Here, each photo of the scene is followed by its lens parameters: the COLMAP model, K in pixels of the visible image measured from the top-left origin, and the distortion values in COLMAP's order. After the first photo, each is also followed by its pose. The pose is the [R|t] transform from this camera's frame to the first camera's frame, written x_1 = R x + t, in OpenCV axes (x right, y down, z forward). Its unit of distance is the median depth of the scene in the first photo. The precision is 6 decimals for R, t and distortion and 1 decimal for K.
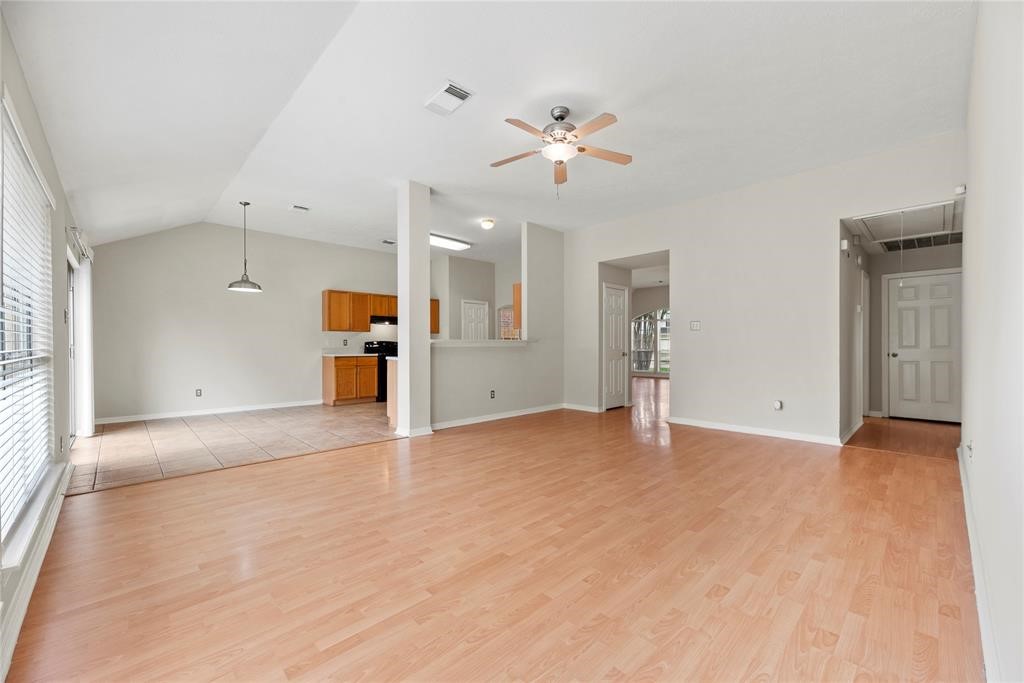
lens RADIAL K [[414.8, 0, 519.9], [0, 414.8, 344.0], [0, 0, 1]] dist [0.000794, 0.000710]
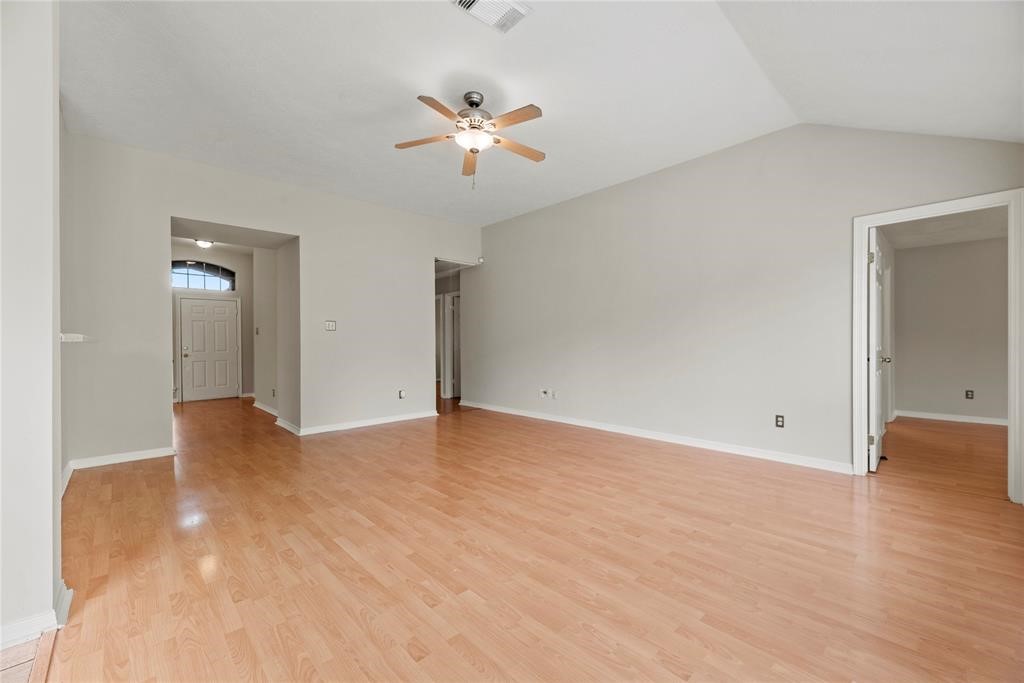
lens RADIAL K [[414.8, 0, 520.0], [0, 414.8, 343.5], [0, 0, 1]] dist [0.000794, 0.000710]
pose [[0.003294, 0.000020, 0.999995, -0.943057], [0.004794, 0.999989, -0.000036, -0.002413], [-0.999983, 0.004794, 0.003293, 0.997675]]
